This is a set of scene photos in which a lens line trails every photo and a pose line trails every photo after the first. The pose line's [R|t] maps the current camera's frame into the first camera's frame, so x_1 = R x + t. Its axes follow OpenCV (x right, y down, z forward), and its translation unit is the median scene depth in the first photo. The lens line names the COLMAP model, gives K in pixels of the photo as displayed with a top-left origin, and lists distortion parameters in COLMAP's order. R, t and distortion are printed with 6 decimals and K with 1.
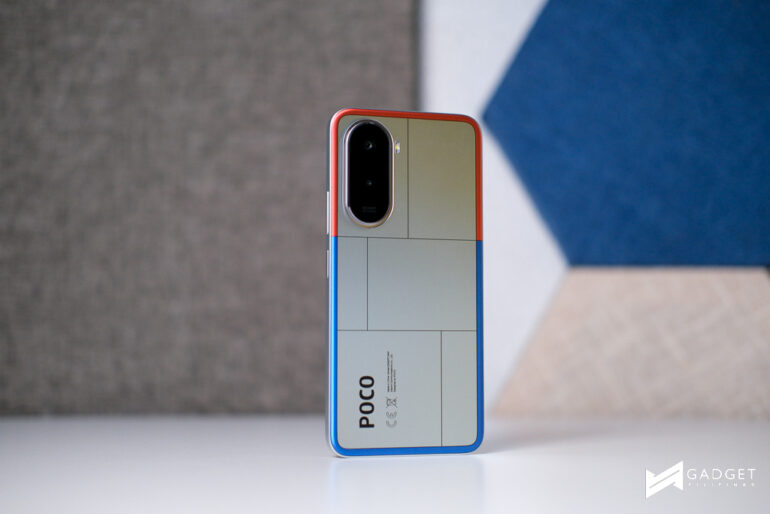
lens RADIAL K [[1250.9, 0, 385.0], [0, 1250.9, 257.0], [0, 0, 1]] dist [0.162819, 0.012898]
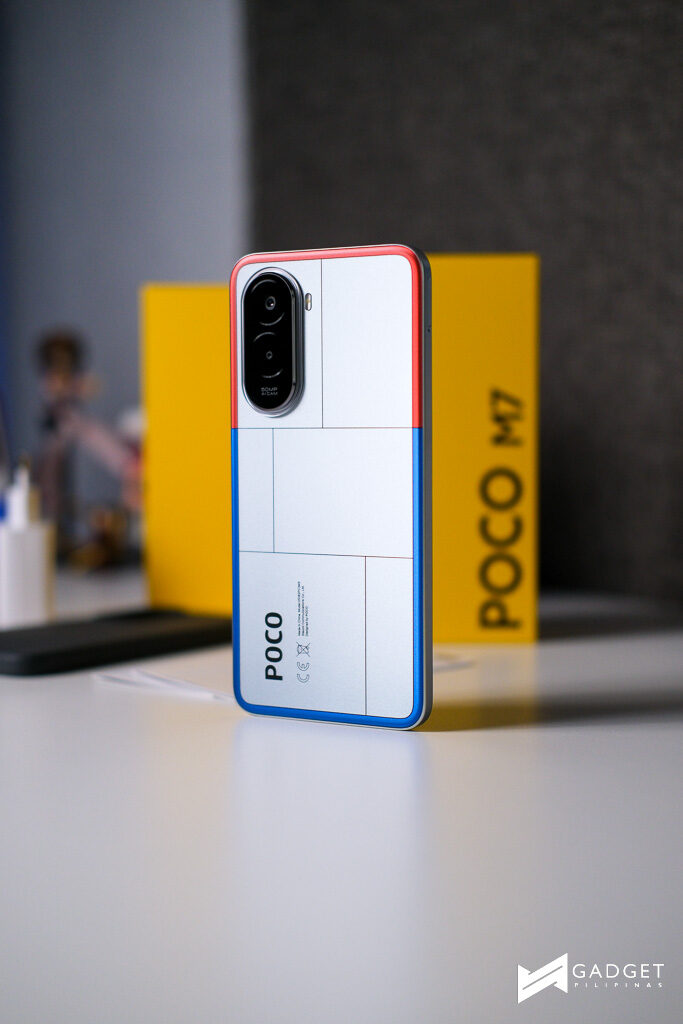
lens RADIAL K [[1683.0, 0, 341.5], [0, 1683.0, 512.0], [0, 0, 1]] dist [0.180426, 0.048945]
pose [[0.659231, 0.038227, -0.750968, 0.770922], [0.060505, 0.992772, 0.103650, -0.068081], [0.749502, -0.113767, 0.652153, 0.371662]]
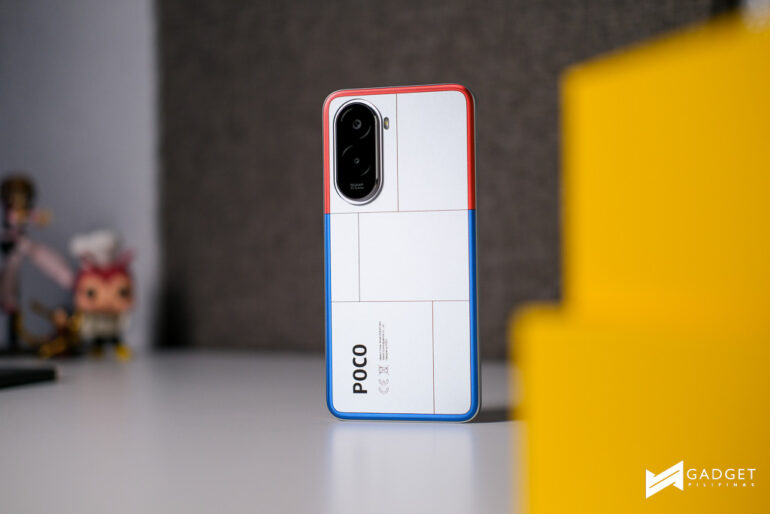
lens RADIAL K [[1250.9, 0, 385.0], [0, 1250.9, 257.0], [0, 0, 1]] dist [0.162819, 0.012898]
pose [[0.825876, -0.019141, -0.563526, 0.596612], [0.055135, 0.997376, 0.046925, -0.027032], [0.561149, -0.069824, 0.824764, 0.145502]]
